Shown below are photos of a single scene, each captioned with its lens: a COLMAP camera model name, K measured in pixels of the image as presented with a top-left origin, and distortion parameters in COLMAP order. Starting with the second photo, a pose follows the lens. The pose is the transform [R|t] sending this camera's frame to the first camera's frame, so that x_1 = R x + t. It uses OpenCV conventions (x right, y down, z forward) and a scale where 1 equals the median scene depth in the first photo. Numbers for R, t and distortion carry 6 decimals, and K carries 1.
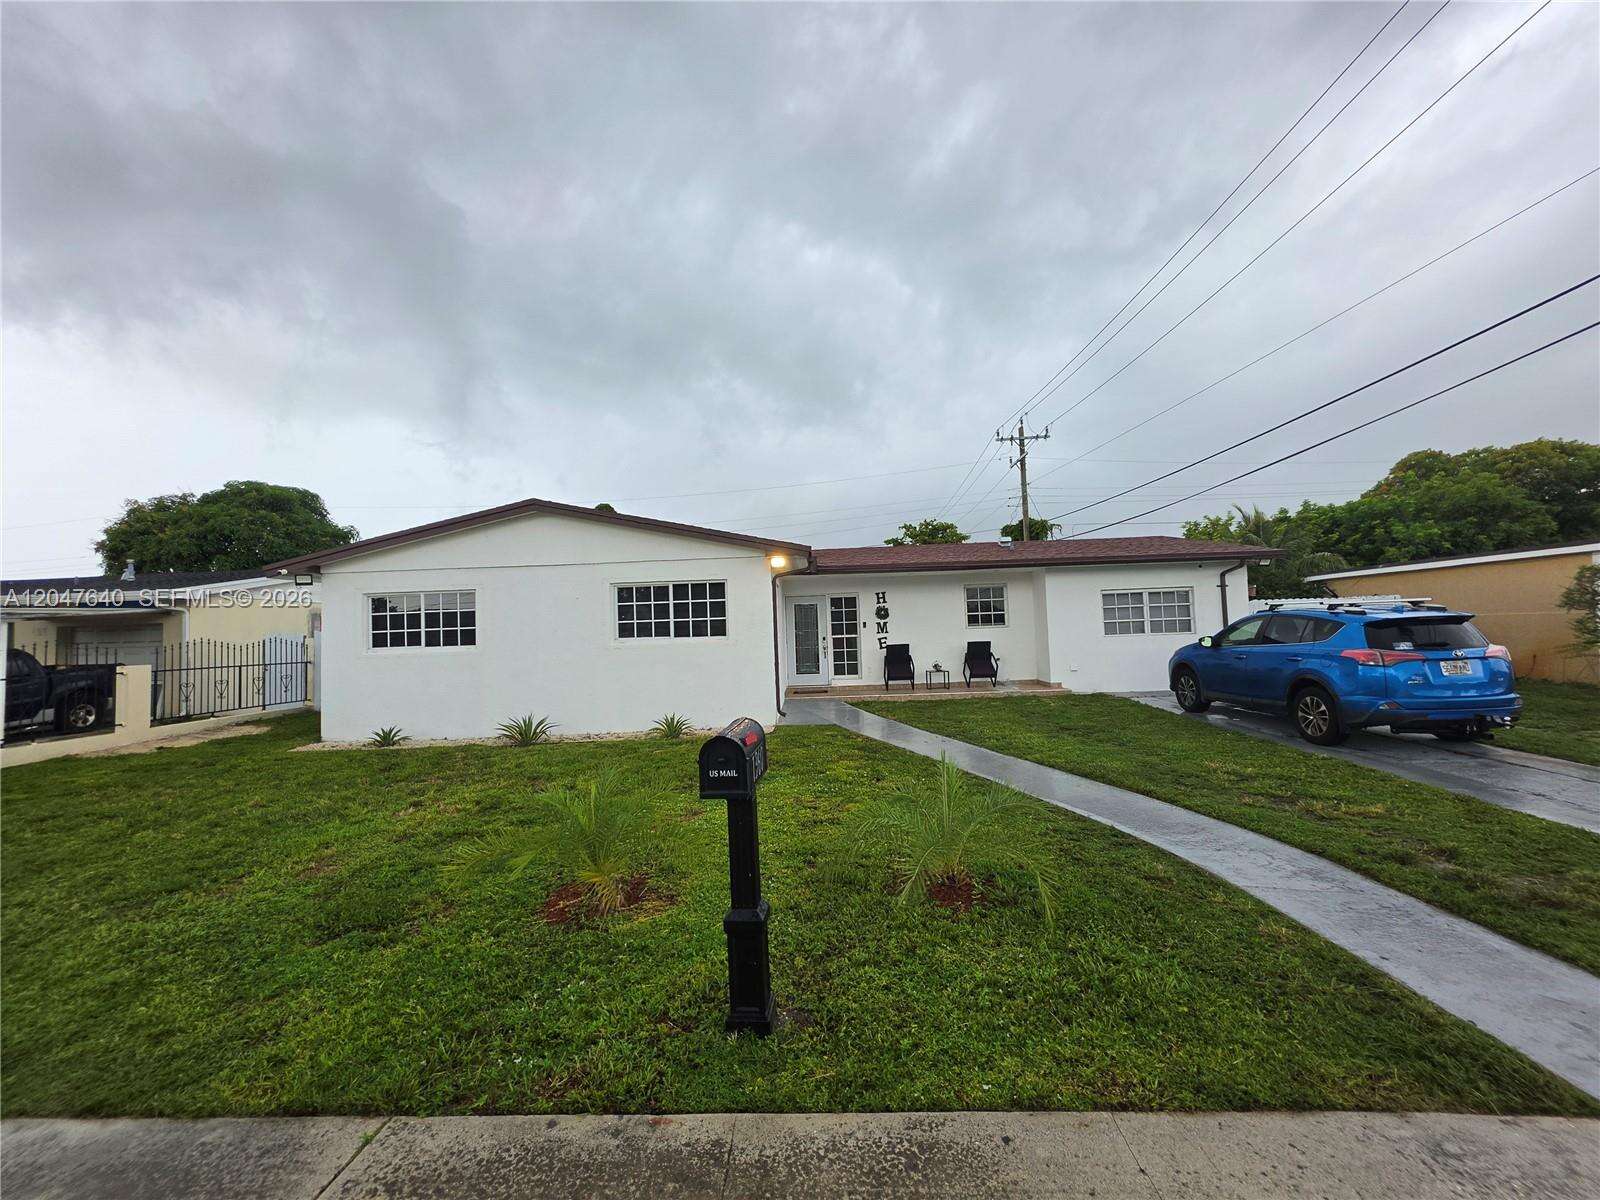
lens RADIAL K [[639.7, 0, 798.5], [0, 639.7, 599.3], [0, 0, 1]] dist [-0.003969, 0.001198]
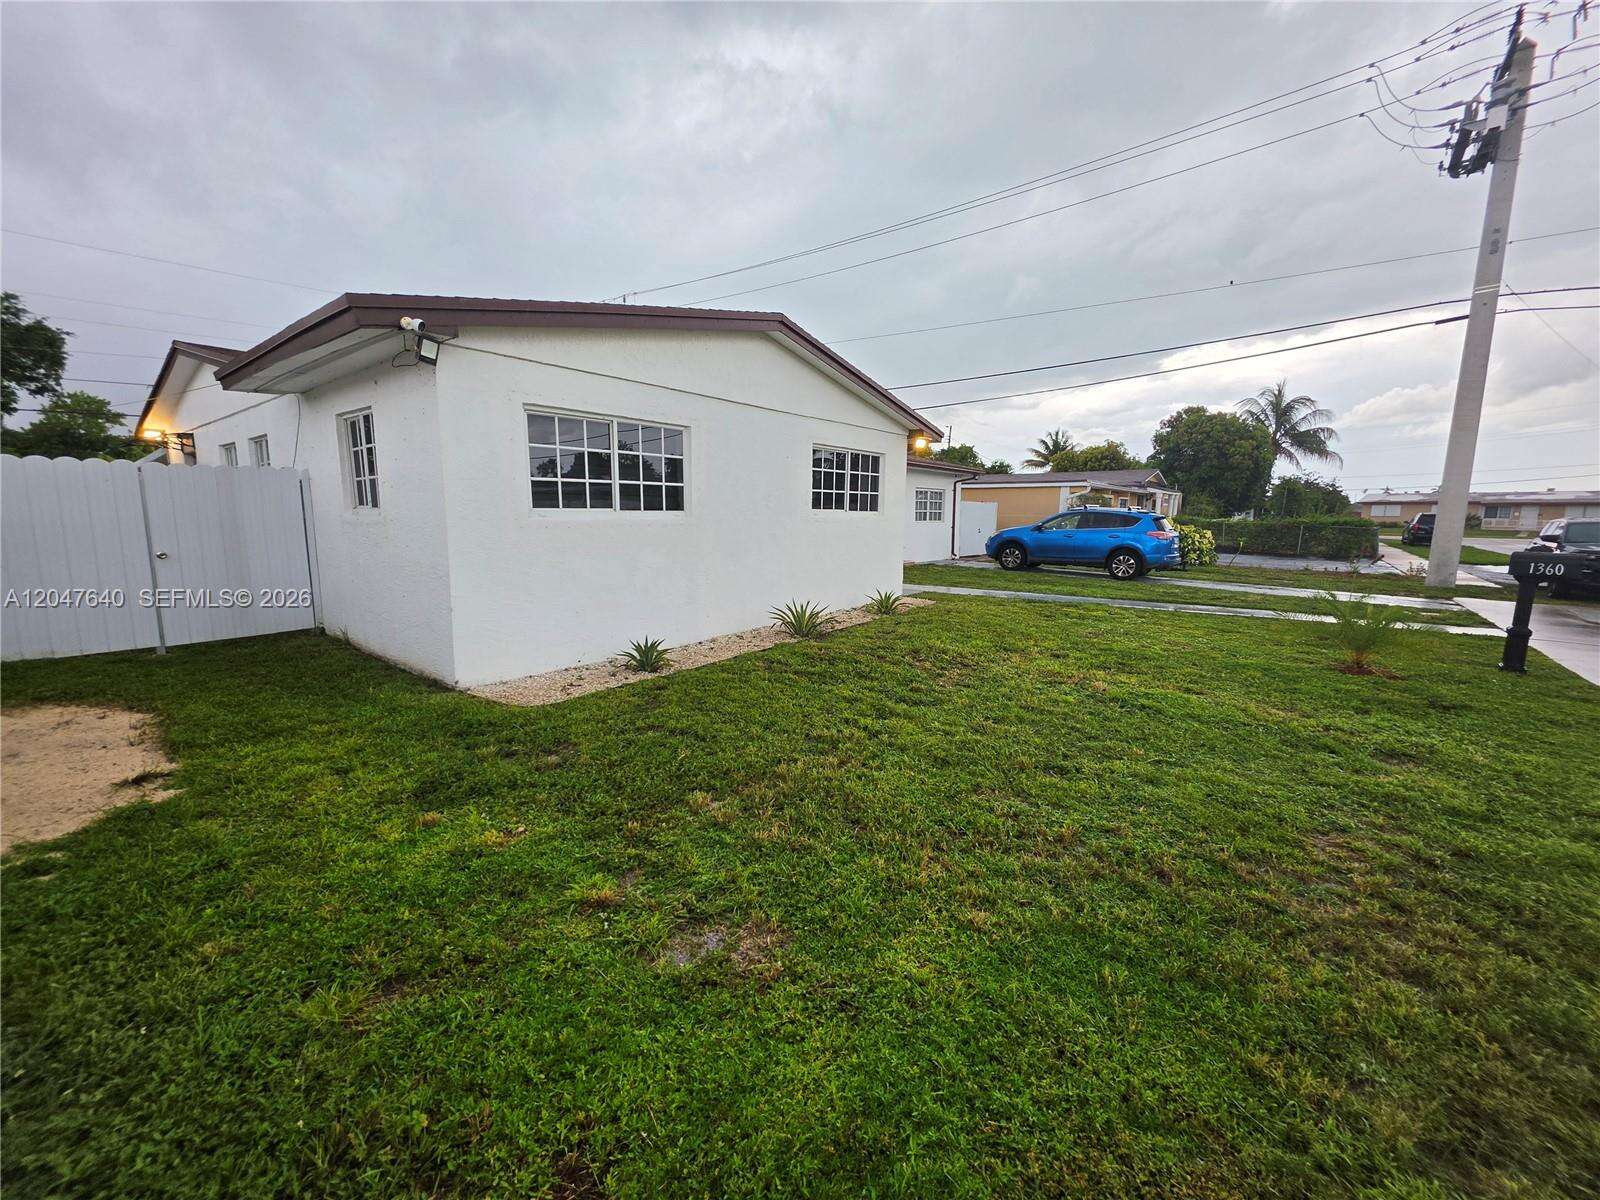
lens RADIAL K [[639.7, 0, 806.2], [0, 639.7, 613.3], [0, 0, 1]] dist [-0.003969, 0.001198]
pose [[0.576660, -0.090134, 0.811997, -0.903215], [-0.069669, 0.984850, 0.158798, 0.056260], [-0.814008, -0.148143, 0.561644, 0.451194]]
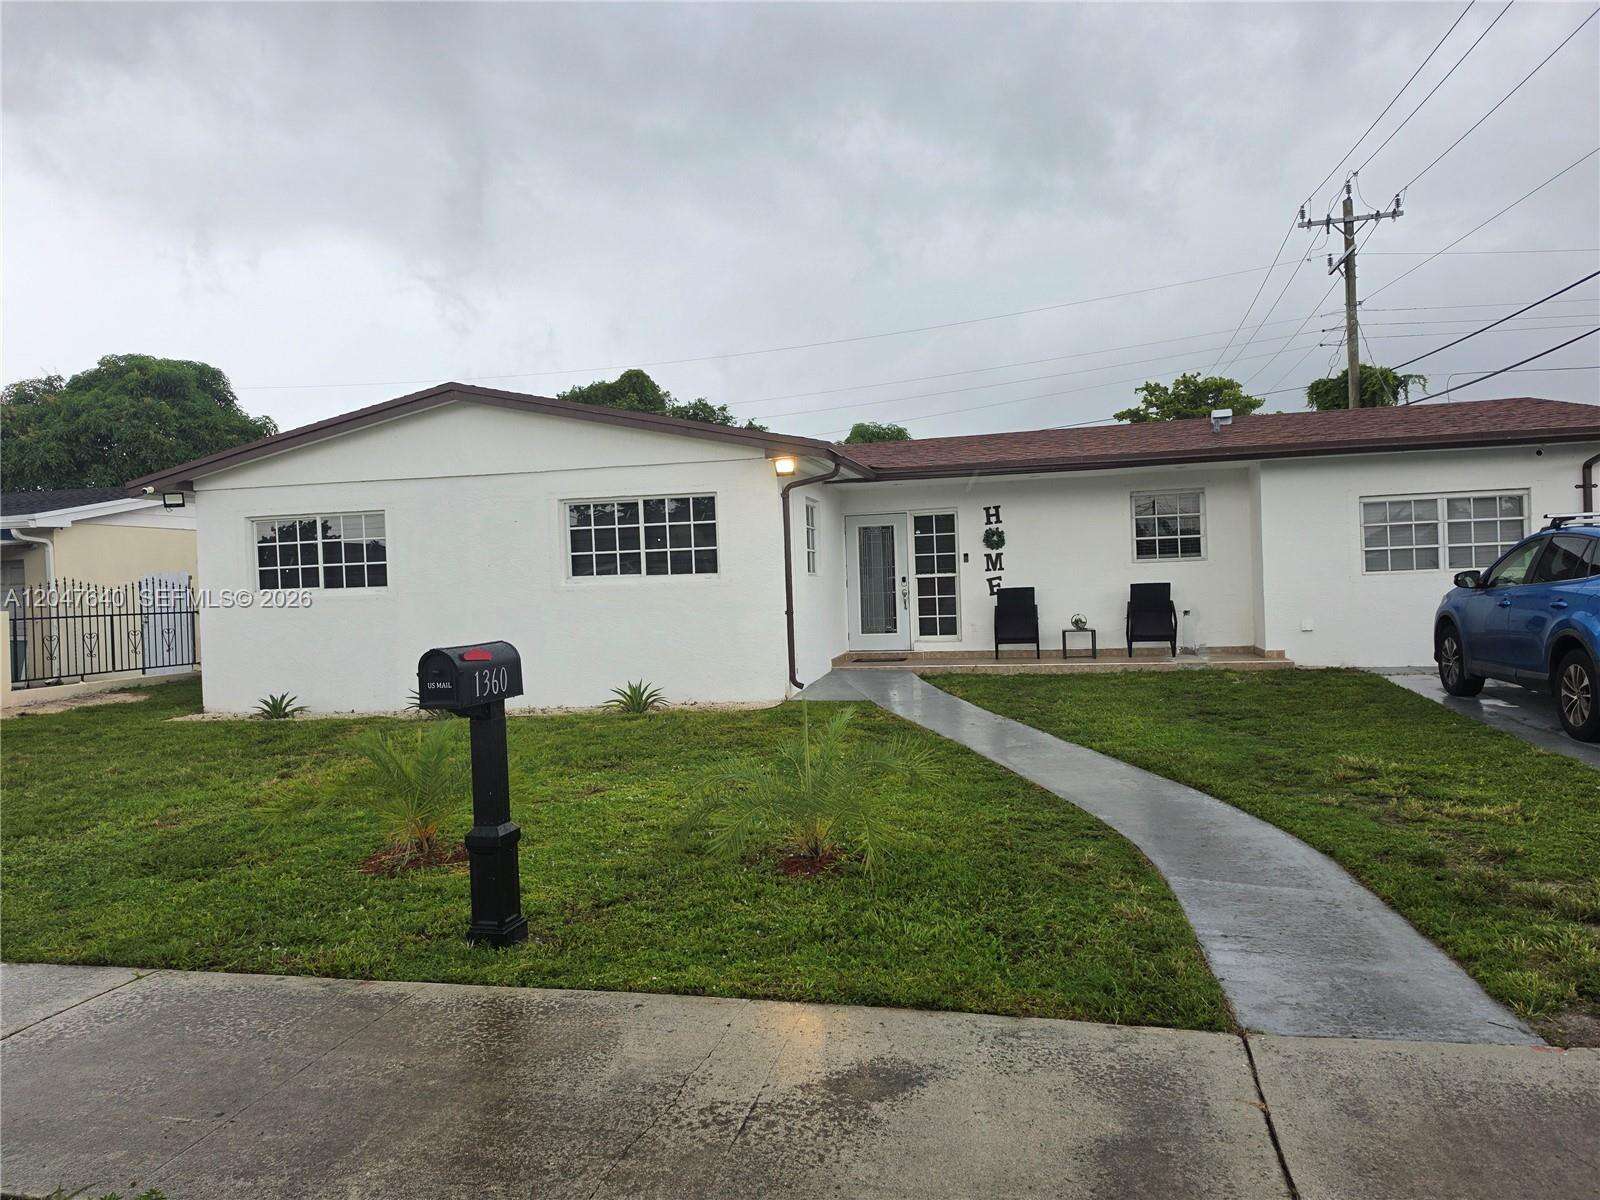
lens RADIAL K [[1100.1, 0, 786.6], [0, 1100.1, 588.5], [0, 0, 1]] dist [0.066758, -0.079851]
pose [[0.981182, 0.000450, -0.193084, 0.173163], [0.011513, 0.998082, 0.060831, 0.001858], [0.192741, -0.061909, 0.979295, -0.144230]]
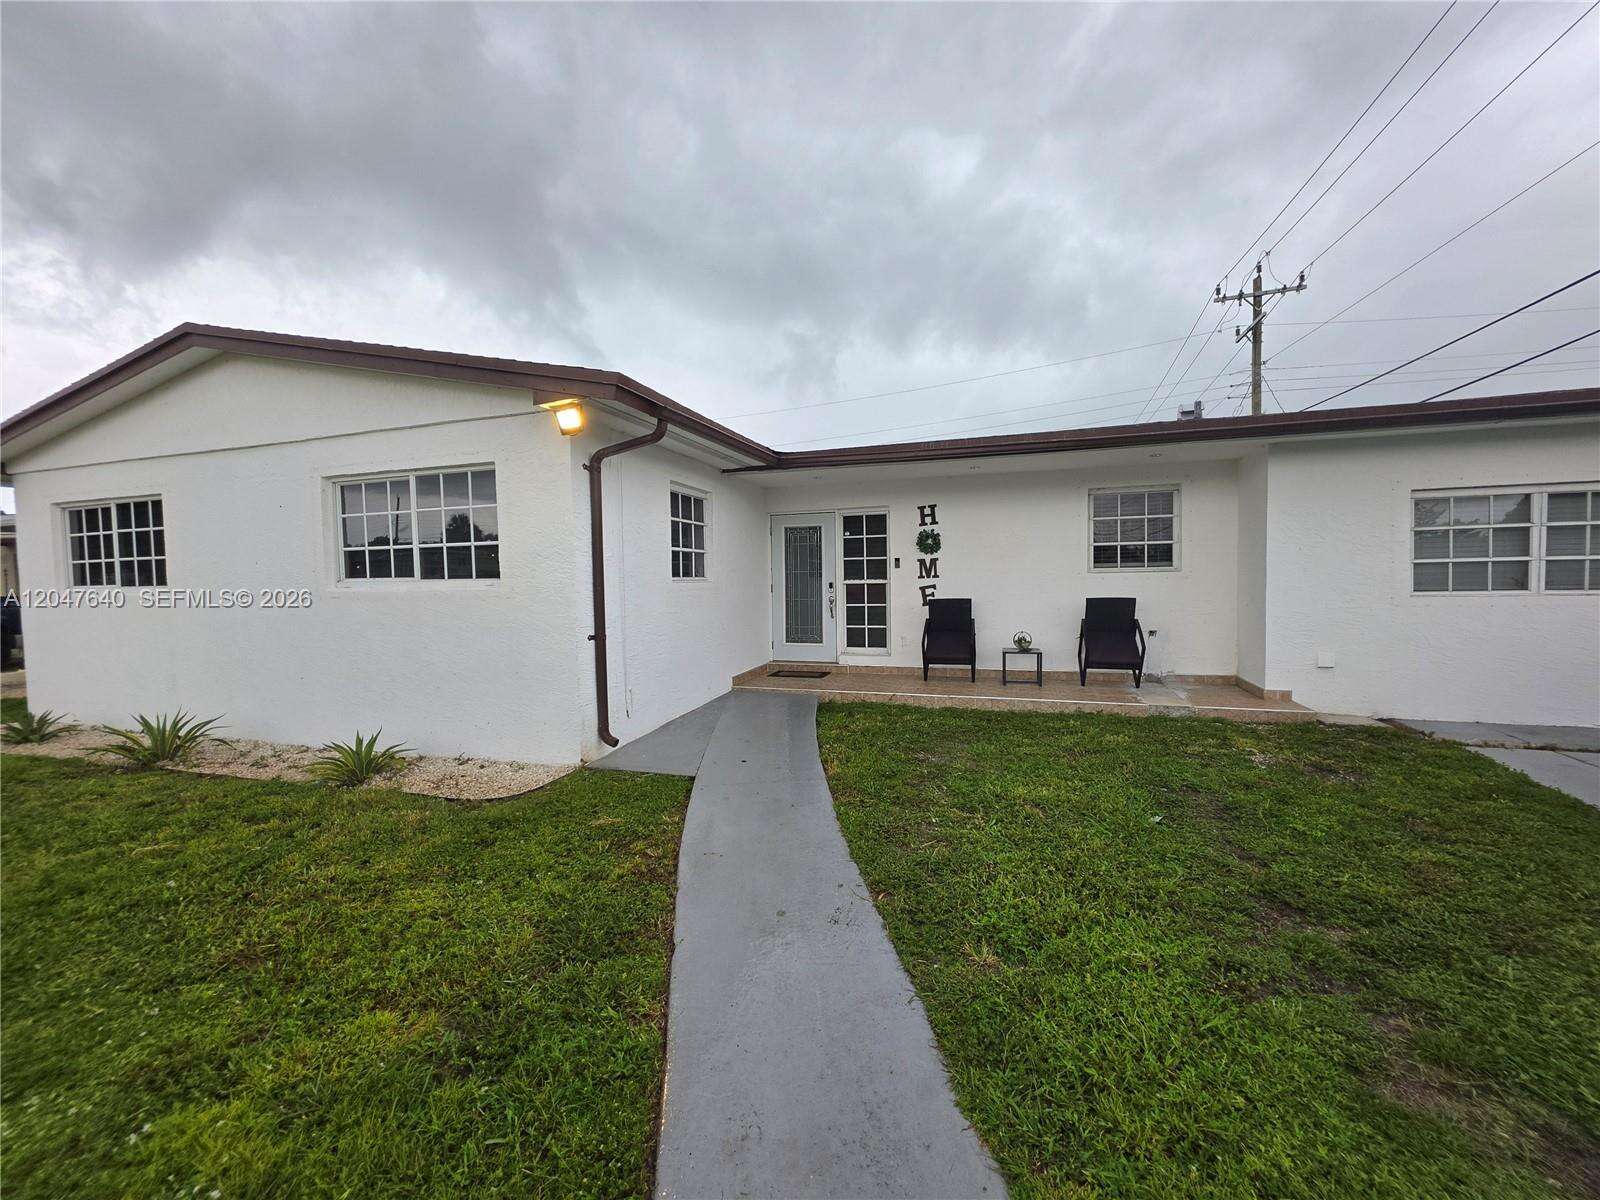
lens RADIAL K [[639.7, 0, 800.8], [0, 639.7, 603.0], [0, 0, 1]] dist [-0.003969, 0.001198]
pose [[0.961465, 0.030176, -0.273267, 0.220182], [-0.002672, 0.994937, 0.100466, 0.022835], [0.274915, -0.095864, 0.956677, 0.527146]]
